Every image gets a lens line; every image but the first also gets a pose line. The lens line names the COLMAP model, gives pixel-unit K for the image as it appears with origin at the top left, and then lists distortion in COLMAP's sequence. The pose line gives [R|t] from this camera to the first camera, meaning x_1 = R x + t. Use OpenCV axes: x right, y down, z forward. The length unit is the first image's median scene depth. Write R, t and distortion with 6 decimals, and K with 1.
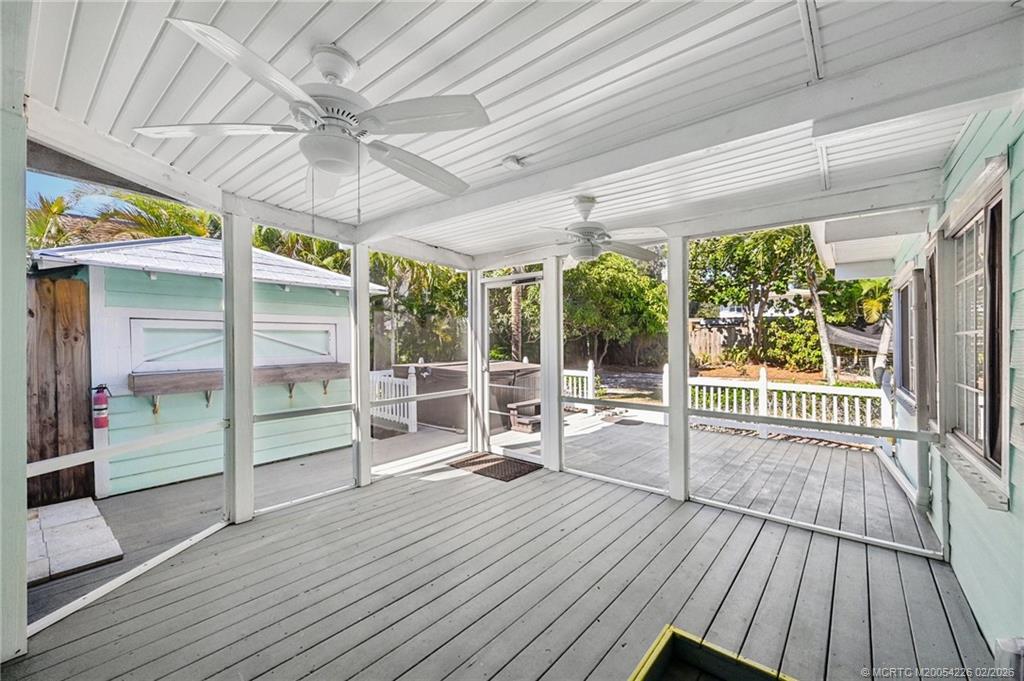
lens RADIAL K [[410.0, 0, 514.2], [0, 410.0, 340.0], [0, 0, 1]] dist [-0.001886, -0.000148]
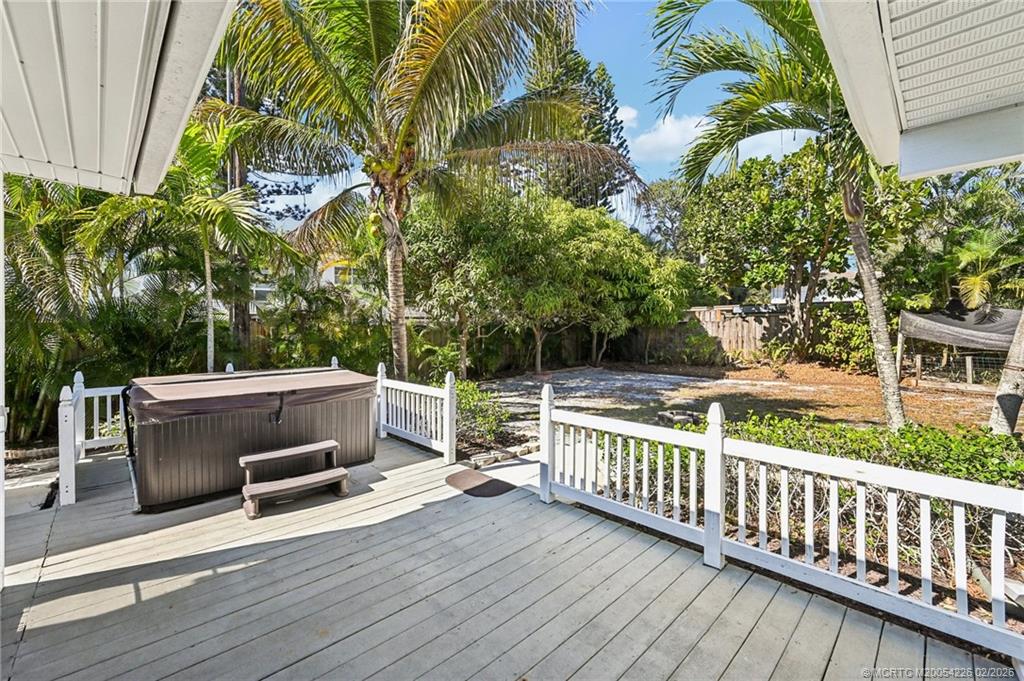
lens RADIAL K [[410.0, 0, 511.0], [0, 410.0, 340.5], [0, 0, 1]] dist [-0.001886, -0.000148]
pose [[0.992823, -0.000311, -0.119593, 0.141250], [0.003123, 0.999723, 0.023329, -0.004023], [0.119553, -0.023535, 0.992549, 0.171275]]
